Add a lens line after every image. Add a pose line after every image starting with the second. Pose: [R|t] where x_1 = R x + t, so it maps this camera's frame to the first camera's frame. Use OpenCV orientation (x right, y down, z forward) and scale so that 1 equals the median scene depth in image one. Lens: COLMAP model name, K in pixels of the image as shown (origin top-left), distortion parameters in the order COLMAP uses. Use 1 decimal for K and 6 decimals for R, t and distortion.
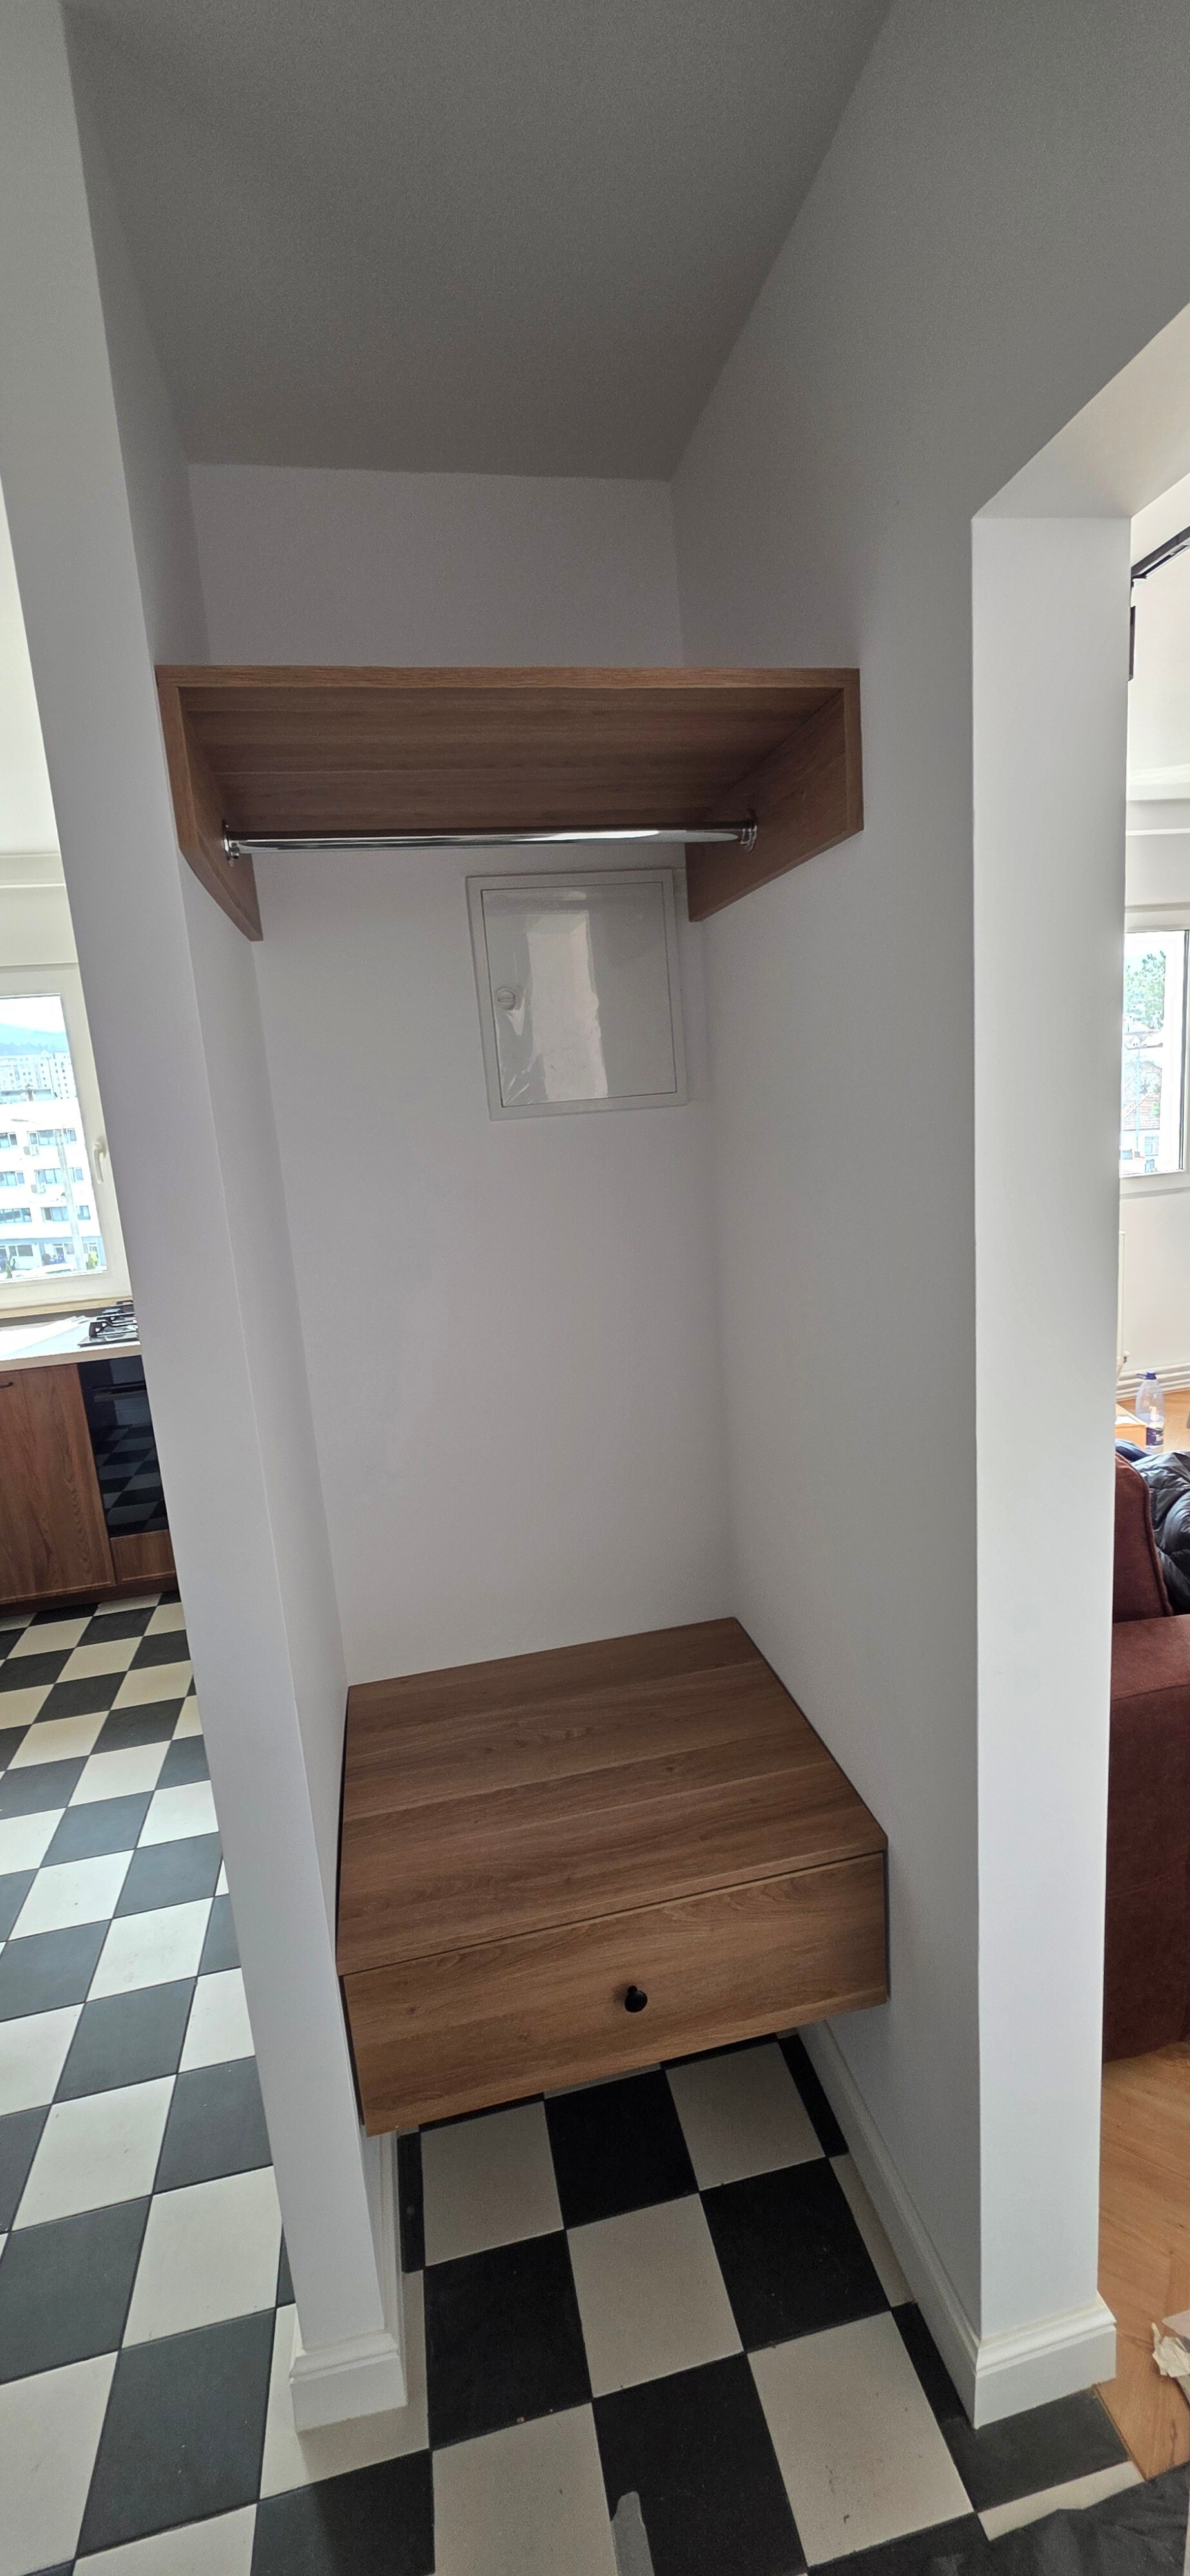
lens RADIAL K [[1018.4, 0, 589.2], [0, 1018.4, 1283.7], [0, 0, 1]] dist [0.001770, -0.000733]
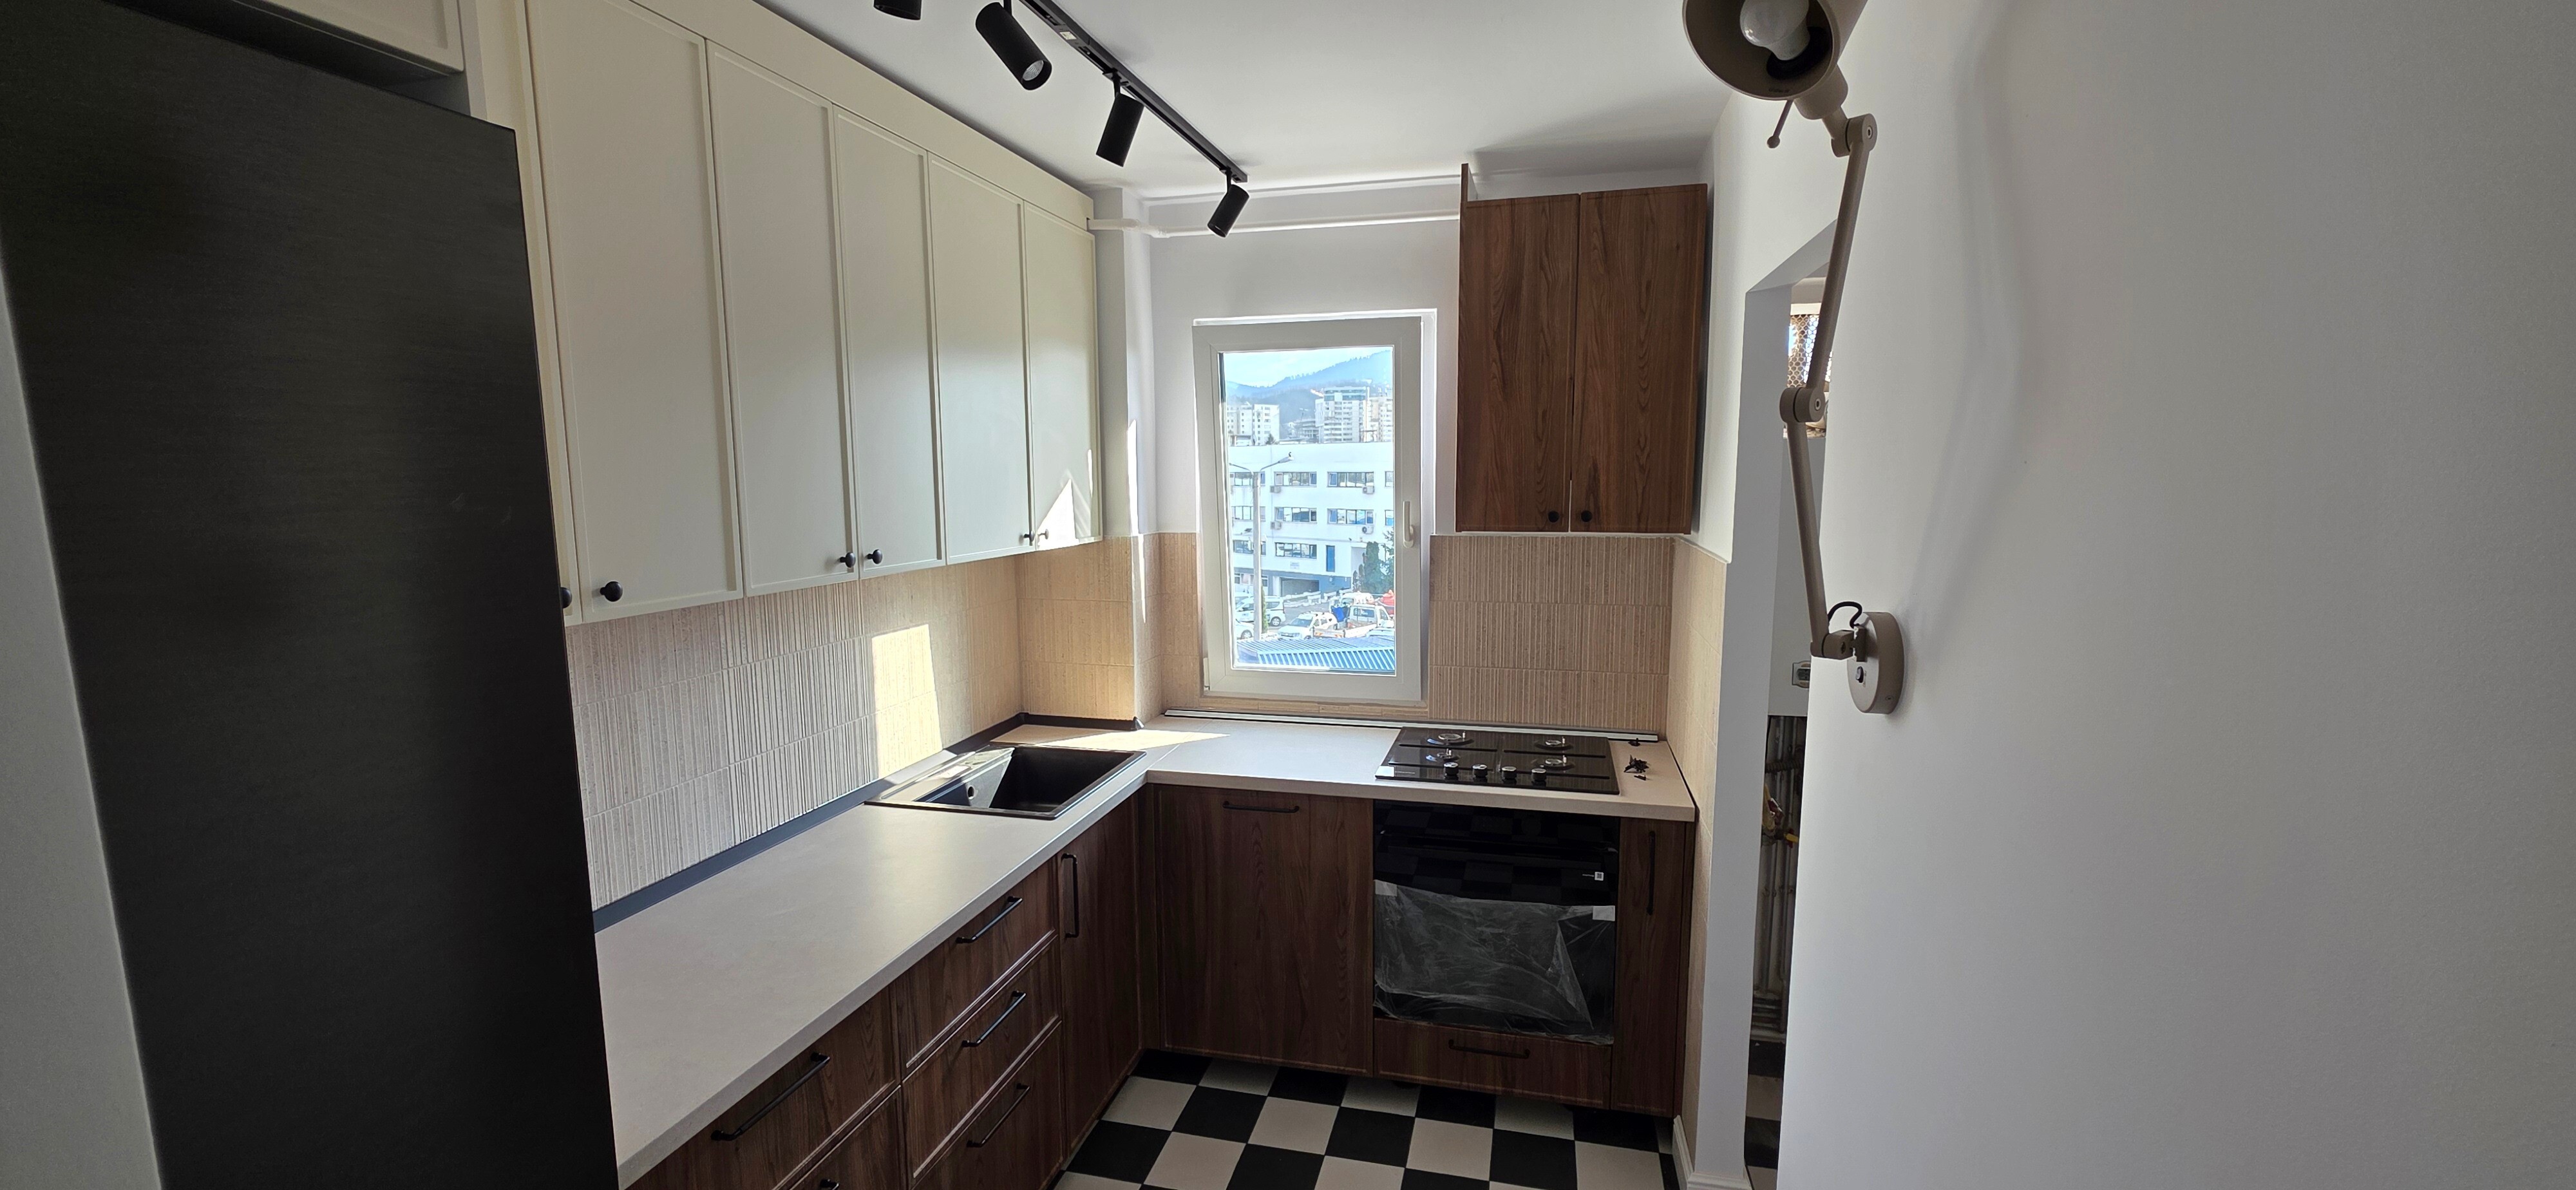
lens RADIAL K [[1018.4, 0, 1281.5], [0, 1018.4, 597.6], [0, 0, 1]] dist [0.001770, -0.000733]
pose [[0.901441, 0.120539, -0.415783, -0.243491], [-0.138921, 0.990203, -0.014120, -0.055759], [0.410007, 0.070490, 0.909354, 0.219696]]
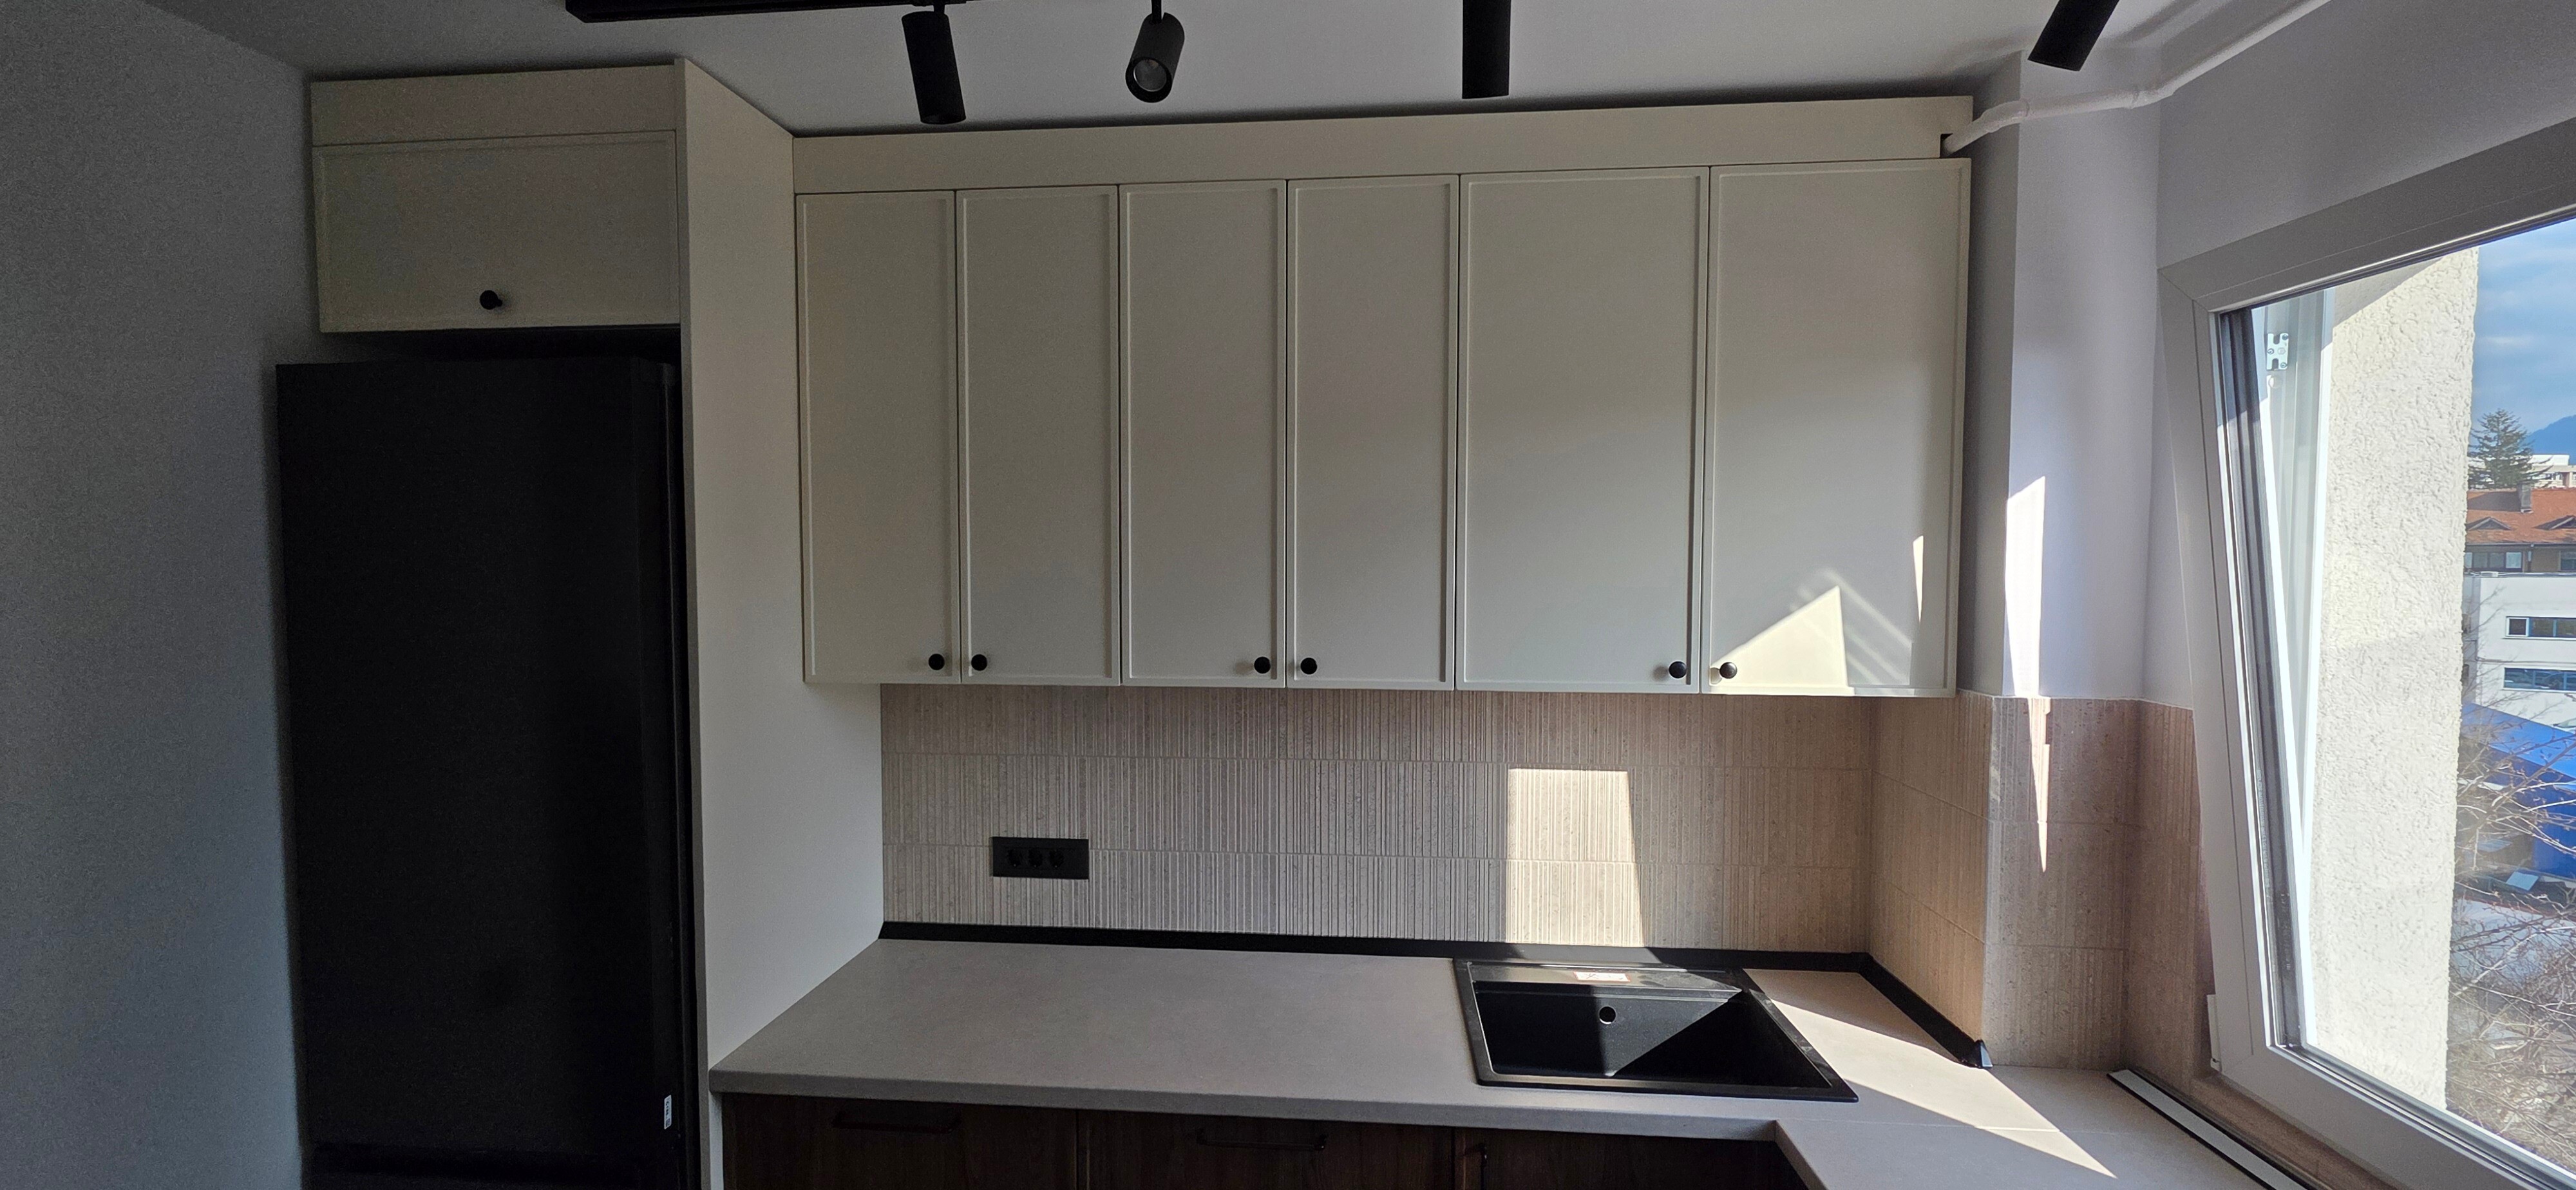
lens RADIAL K [[983.2, 0, 1288.8], [0, 983.2, 604.9], [0, 0, 1]] dist [-0.003969, 0.001021]
pose [[-0.271402, 0.107281, -0.956468, -0.223454], [-0.161009, 0.974704, 0.155014, -0.164748], [0.948903, 0.196071, -0.247264, 0.783915]]
